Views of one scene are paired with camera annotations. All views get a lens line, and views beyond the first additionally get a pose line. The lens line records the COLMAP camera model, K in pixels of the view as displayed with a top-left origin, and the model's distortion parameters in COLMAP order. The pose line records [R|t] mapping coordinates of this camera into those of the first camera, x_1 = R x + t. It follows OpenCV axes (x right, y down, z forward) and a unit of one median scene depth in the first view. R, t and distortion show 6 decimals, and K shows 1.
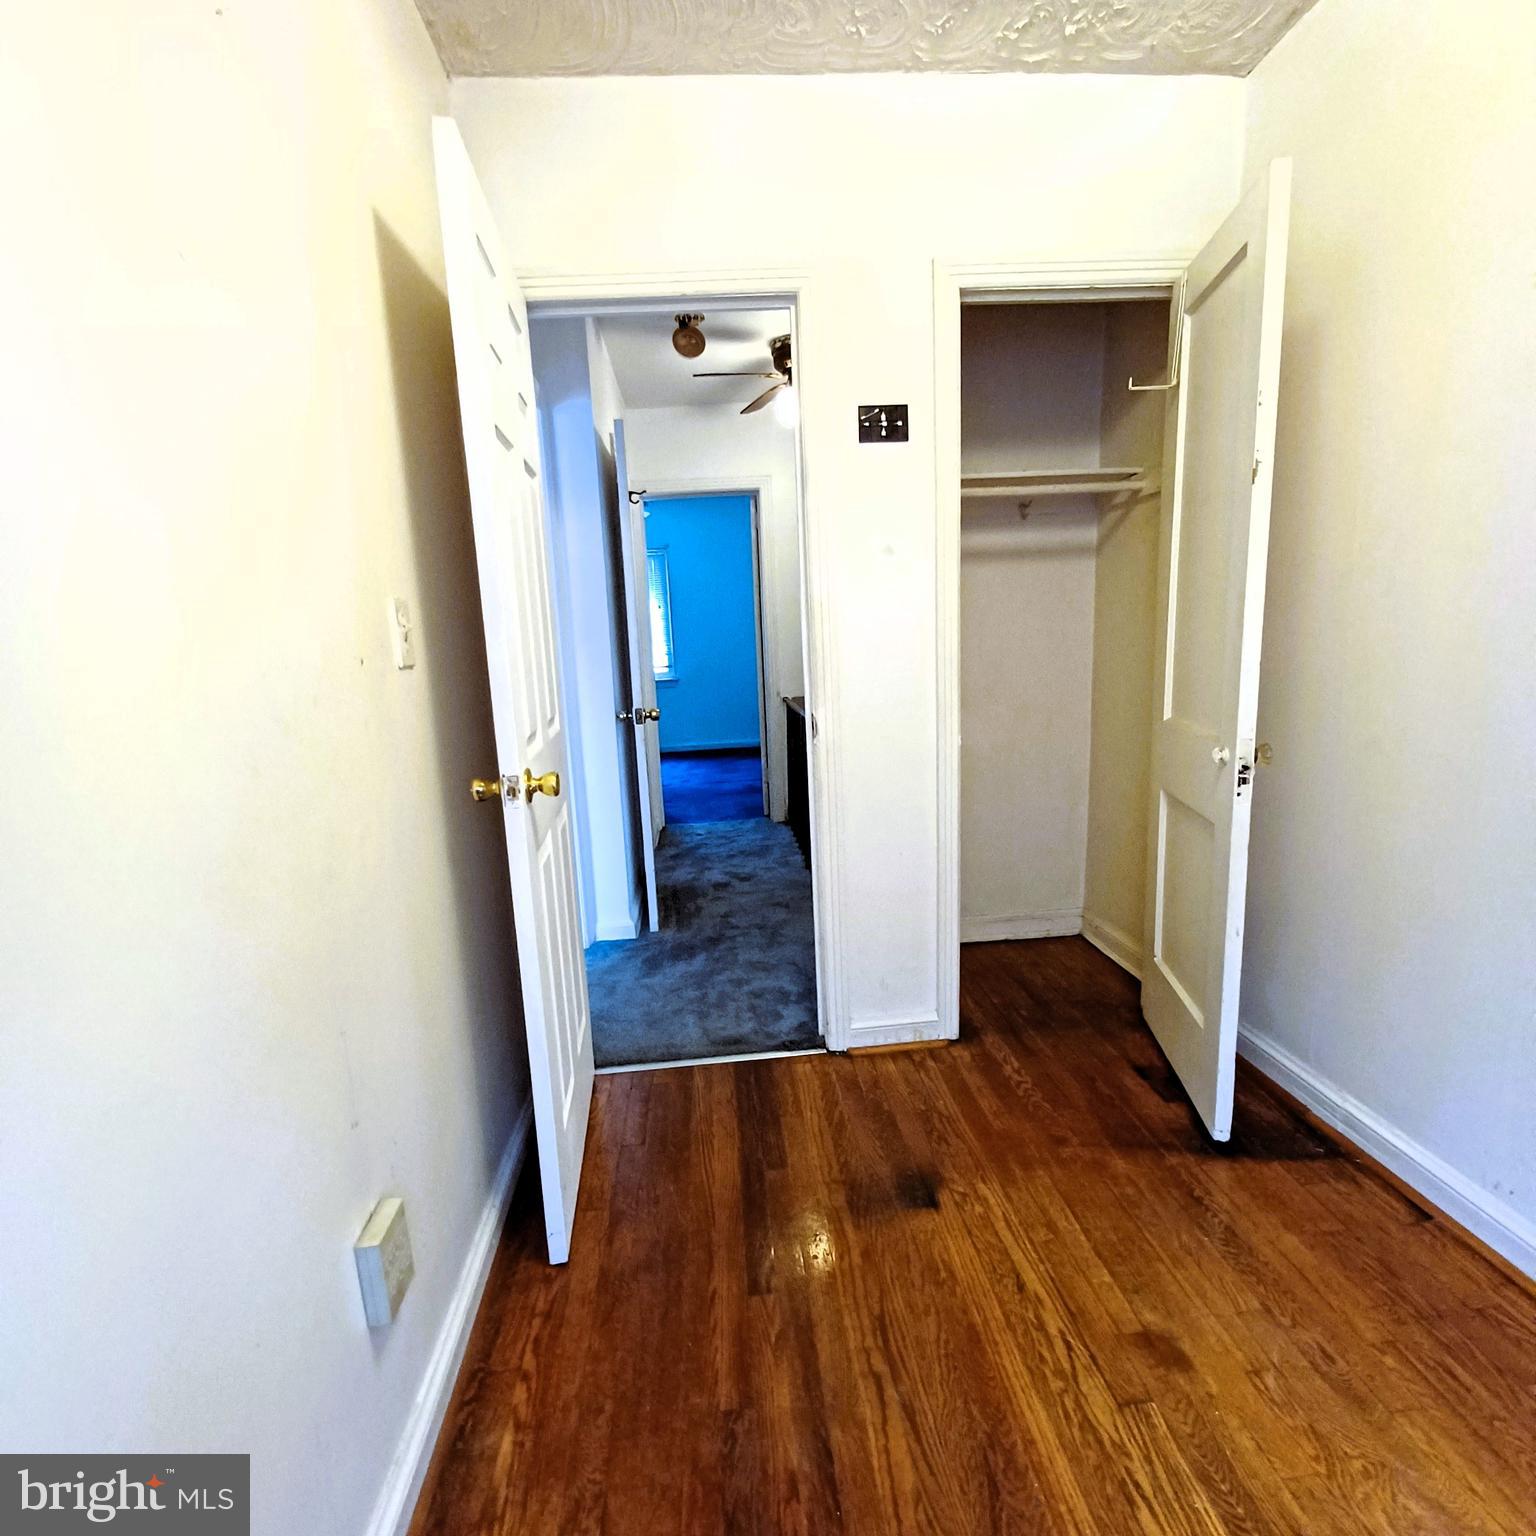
lens RADIAL K [[806.3, 0, 765.2], [0, 806.3, 768.1], [0, 0, 1]] dist [0.009208, -0.010853]
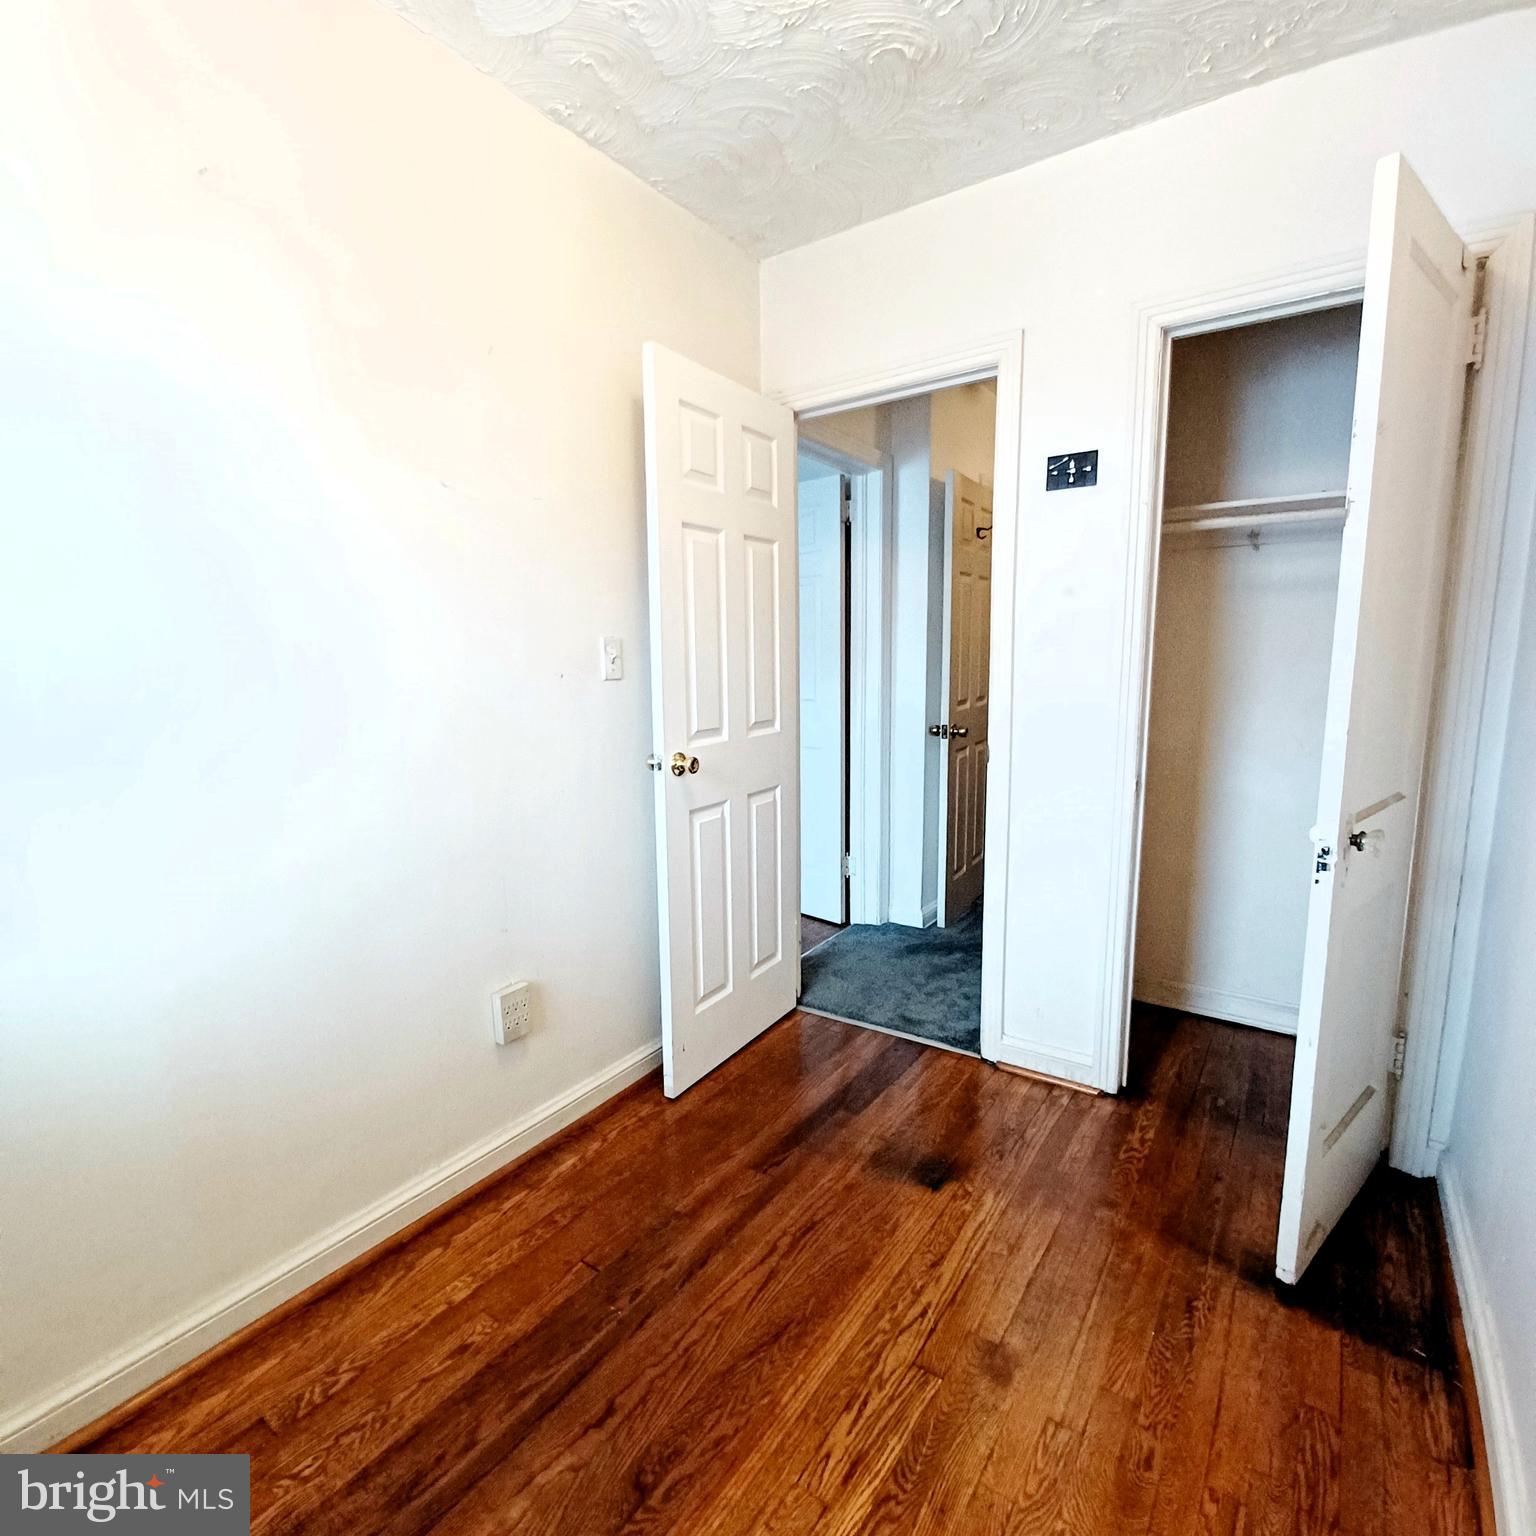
lens RADIAL K [[806.3, 0, 762.4], [0, 806.3, 768.7], [0, 0, 1]] dist [0.009208, -0.010853]
pose [[0.773529, 0.129265, -0.620438, 0.760411], [-0.135499, 0.990073, 0.037344, -0.044809], [0.619106, 0.055183, 0.783366, -0.058218]]
